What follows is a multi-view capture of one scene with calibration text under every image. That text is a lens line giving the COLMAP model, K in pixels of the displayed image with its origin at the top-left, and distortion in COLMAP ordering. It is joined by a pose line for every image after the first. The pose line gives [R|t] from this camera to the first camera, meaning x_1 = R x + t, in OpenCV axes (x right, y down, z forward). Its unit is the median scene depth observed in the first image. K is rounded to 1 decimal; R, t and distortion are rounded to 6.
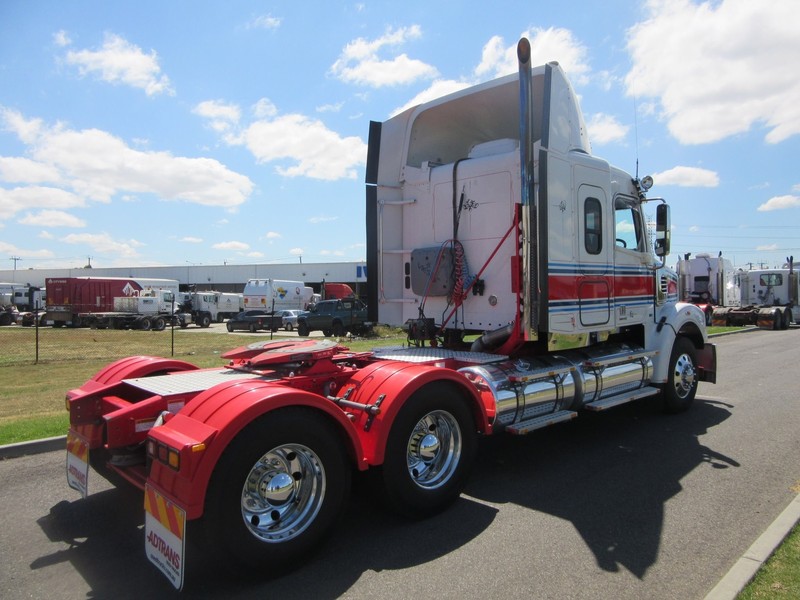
lens RADIAL K [[600.1, 0, 402.1], [0, 600.1, 304.4], [0, 0, 1]] dist [-0.017284, -0.003016]
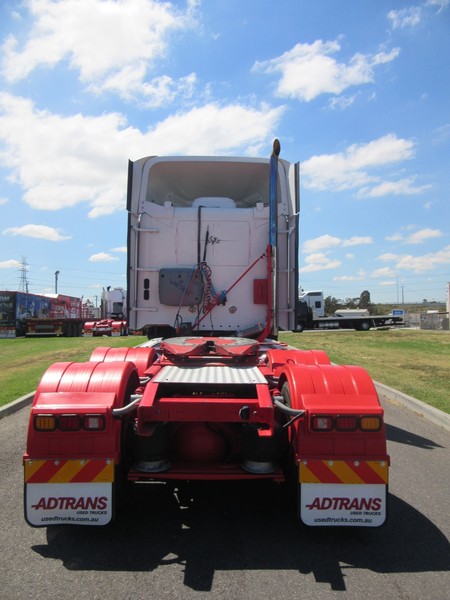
lens RADIAL K [[450.1, 0, 225.0], [0, 450.1, 300.0], [0, 0, 1]] dist [-0.017284, -0.003016]
pose [[0.660134, 0.034216, 0.750368, -0.627015], [0.007291, 0.998623, -0.051951, 0.025254], [-0.751112, 0.039765, 0.658976, 0.292828]]
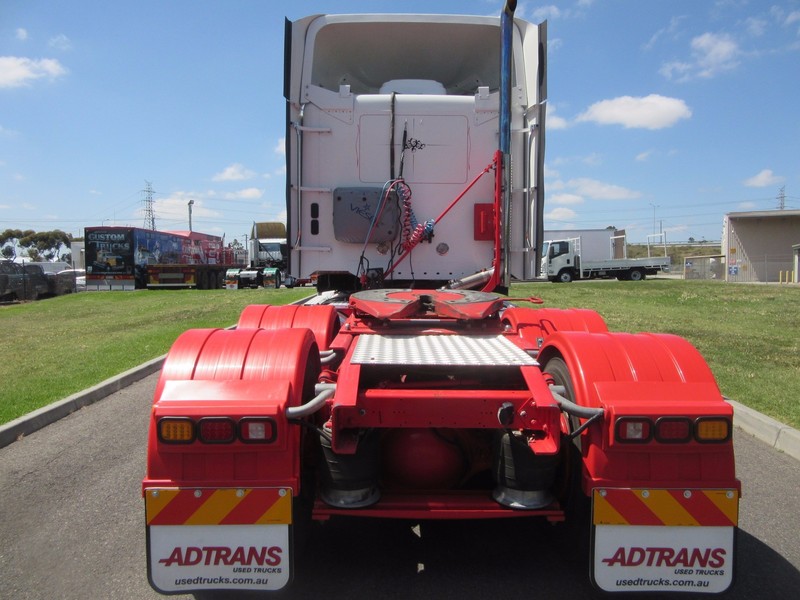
lens RADIAL K [[588.9, 0, 396.9], [0, 588.9, 302.5], [0, 0, 1]] dist [-0.029106, 0.005727]
pose [[0.662435, -0.043957, 0.747829, -0.574574], [0.008716, 0.998662, 0.050980, 0.029187], [-0.749069, -0.027253, 0.661931, 0.404225]]
